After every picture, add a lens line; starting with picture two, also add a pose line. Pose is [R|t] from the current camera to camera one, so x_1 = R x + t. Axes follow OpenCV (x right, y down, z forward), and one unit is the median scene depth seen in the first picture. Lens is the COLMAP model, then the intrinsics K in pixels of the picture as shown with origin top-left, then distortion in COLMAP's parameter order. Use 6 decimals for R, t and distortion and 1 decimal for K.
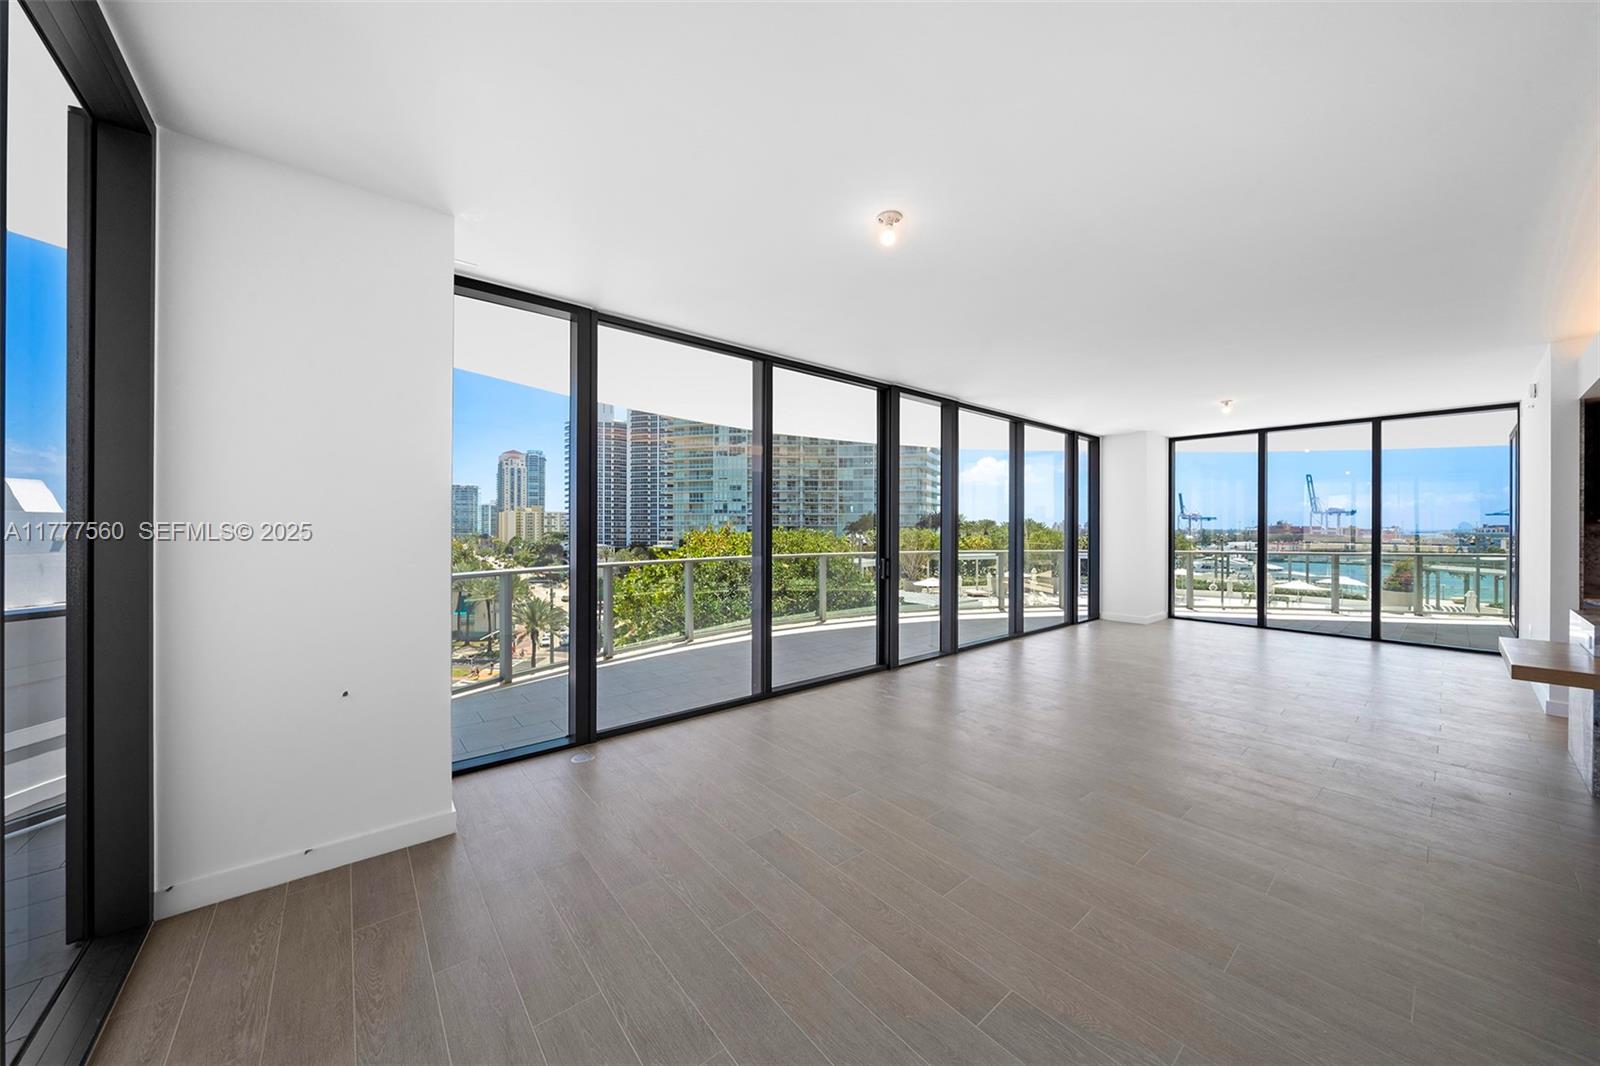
lens RADIAL K [[554.2, 0, 780.6], [0, 554.2, 526.7], [0, 0, 1]] dist [-0.015261, 0.000864]
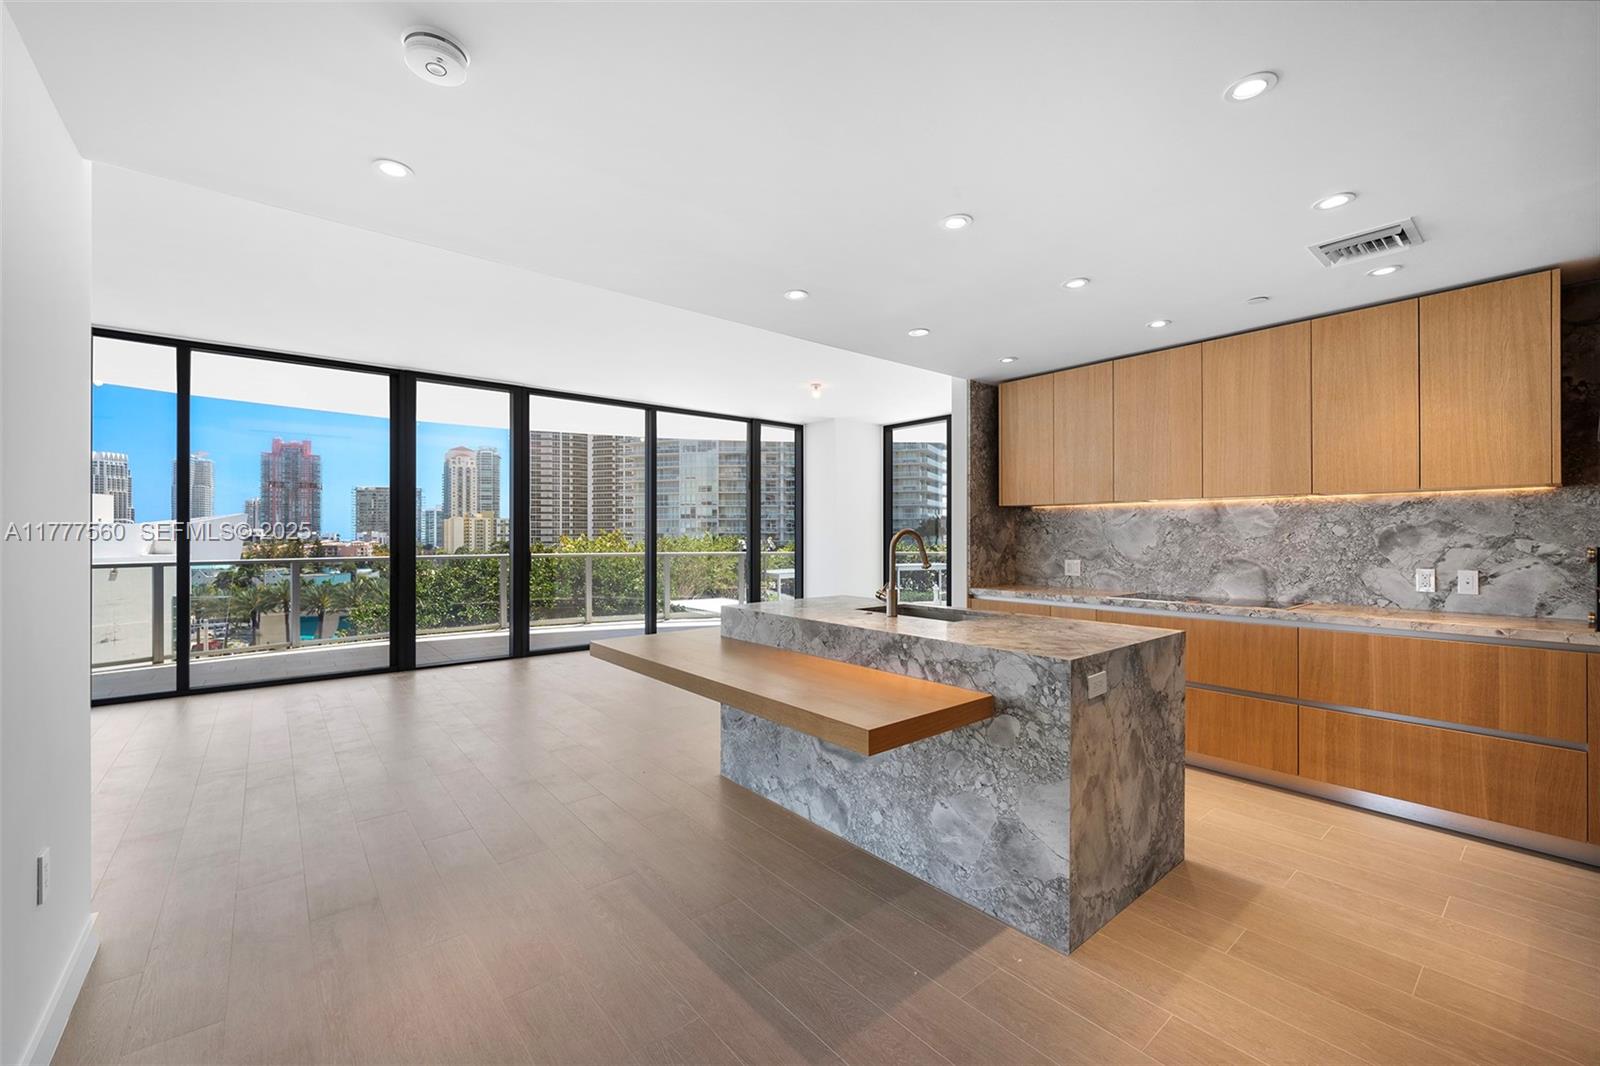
lens RADIAL K [[654.4, 0, 779.0], [0, 654.4, 532.6], [0, 0, 1]] dist [-0.007961, 0.000661]
pose [[0.999965, -0.003388, -0.007630, 0.039810], [0.003358, 0.999987, -0.003874, 0.001300], [0.007643, 0.003848, 0.999963, -0.005406]]
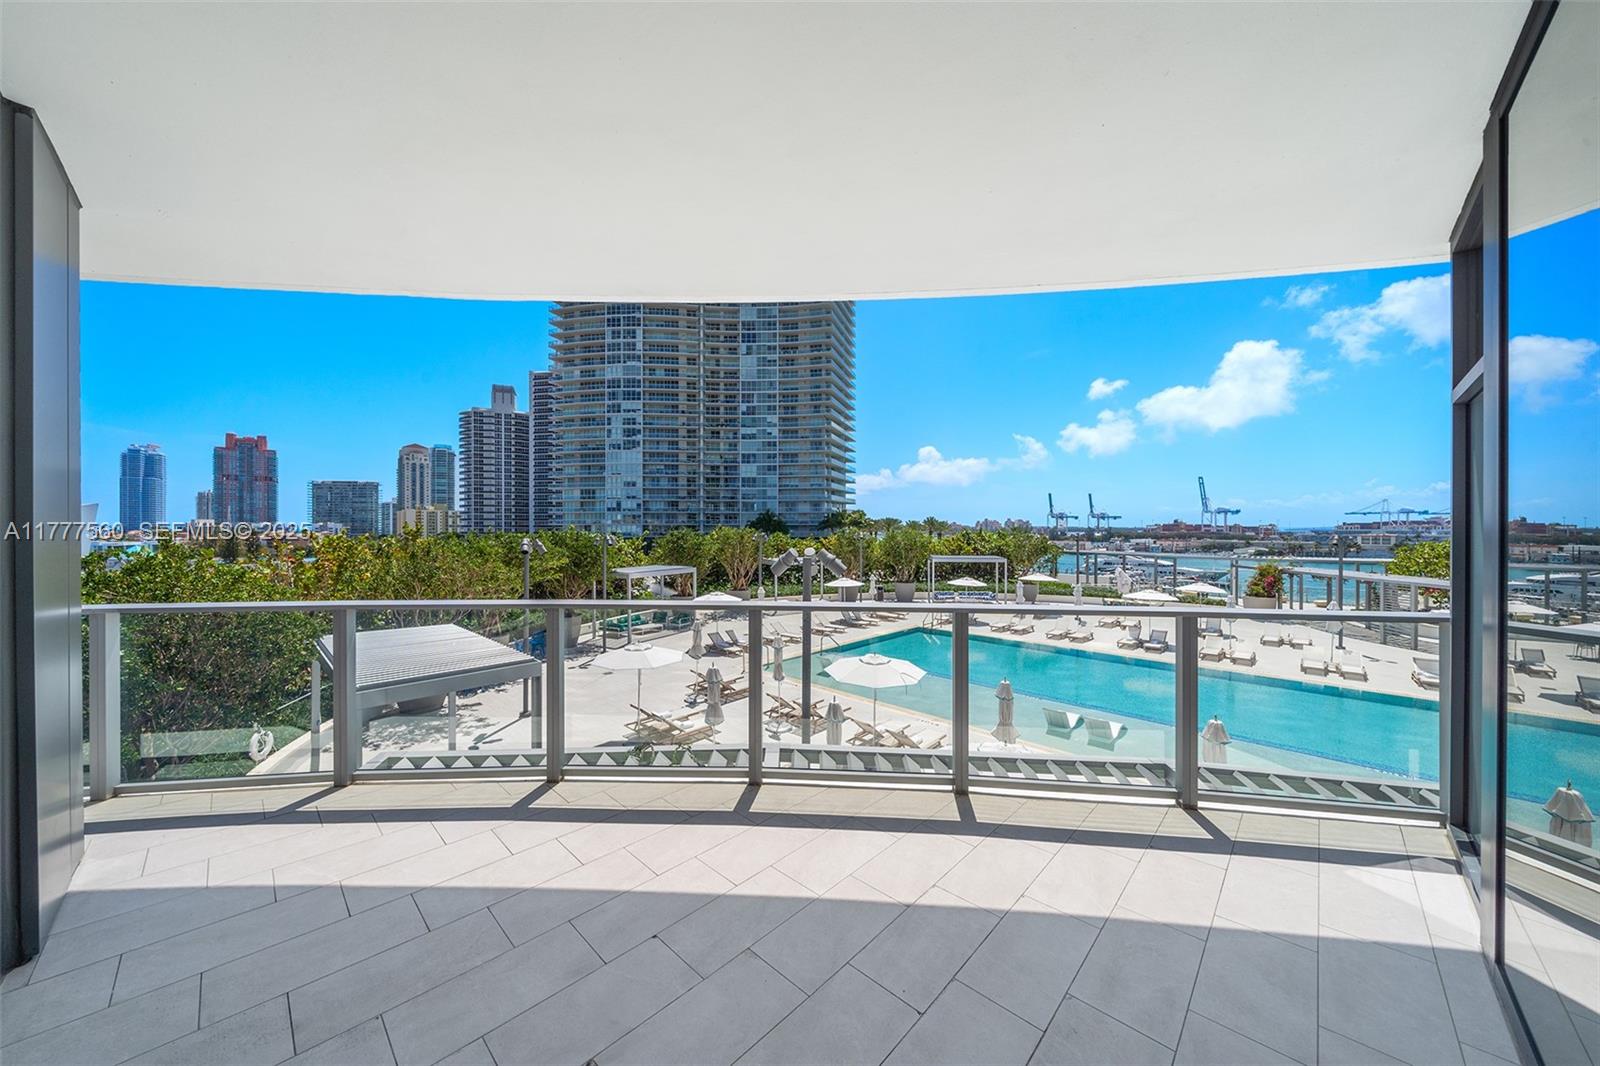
lens RADIAL K [[554.2, 0, 787.4], [0, 554.2, 518.8], [0, 0, 1]] dist [-0.015261, 0.000864]
pose [[0.992748, -0.000768, 0.120211, 0.067998], [0.002351, 0.999912, -0.013025, 0.000345], [-0.120190, 0.013213, 0.992663, 0.053107]]
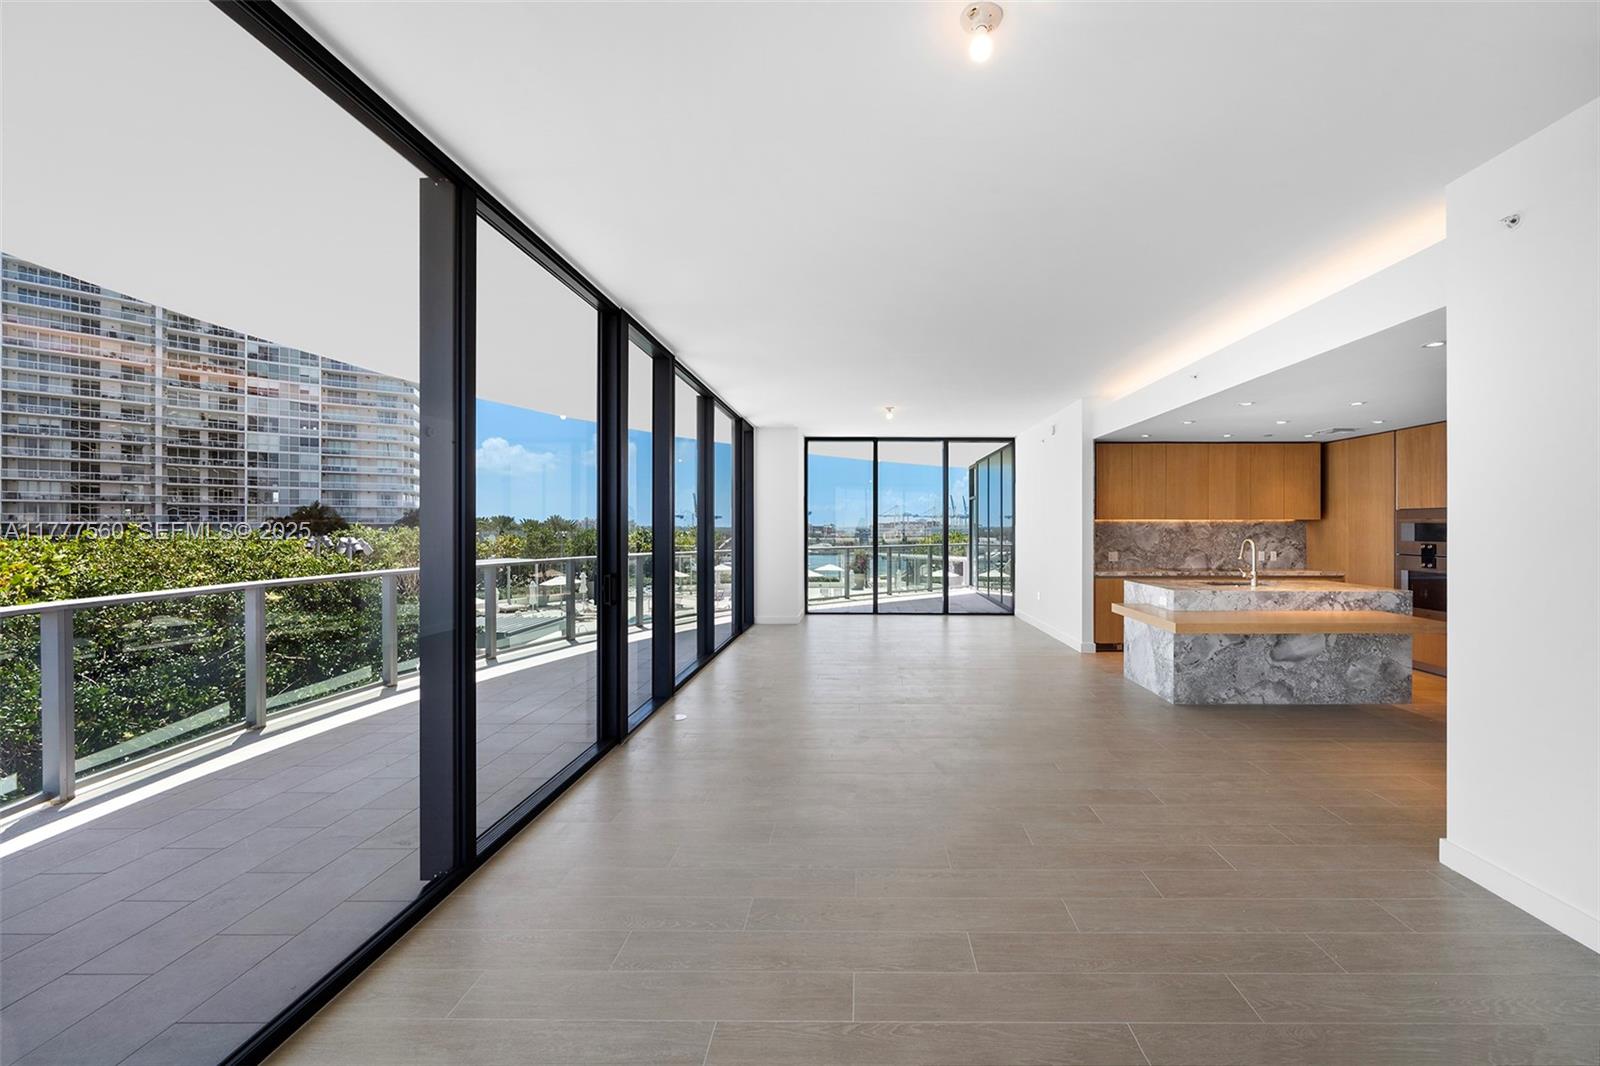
lens RADIAL K [[618.1, 0, 863.1], [0, 618.1, 527.3], [0, 0, 1]] dist [-0.001583, -0.000971]
pose [[0.622051, -0.004561, 0.782963, -0.009048], [0.000776, 0.999986, 0.005208, -0.000020], [-0.782976, -0.002632, 0.622046, 0.014905]]
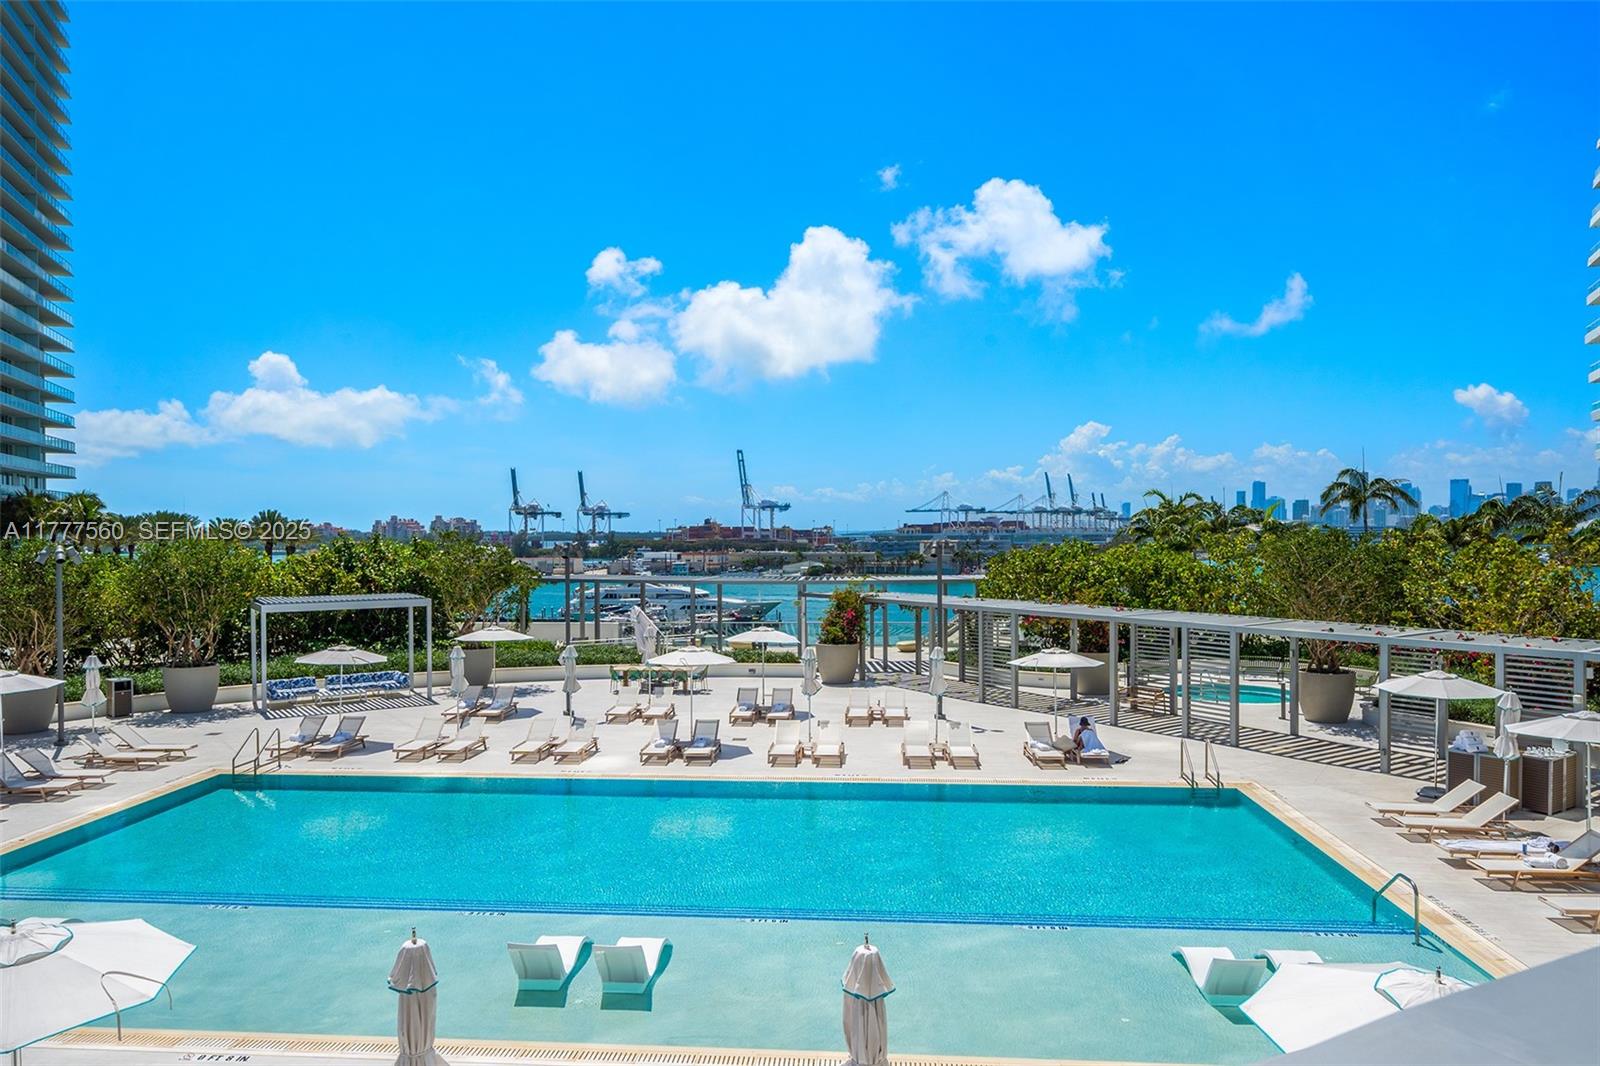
lens RADIAL K [[1089.5, 0, 811.3], [0, 1089.5, 525.3], [0, 0, 1]] dist [0.005812, 0.004581]
pose [[0.673890, -0.002003, 0.738829, 0.079136], [0.004799, 0.999987, -0.001666, 0.000230], [-0.738816, 0.004668, 0.673891, 0.072588]]
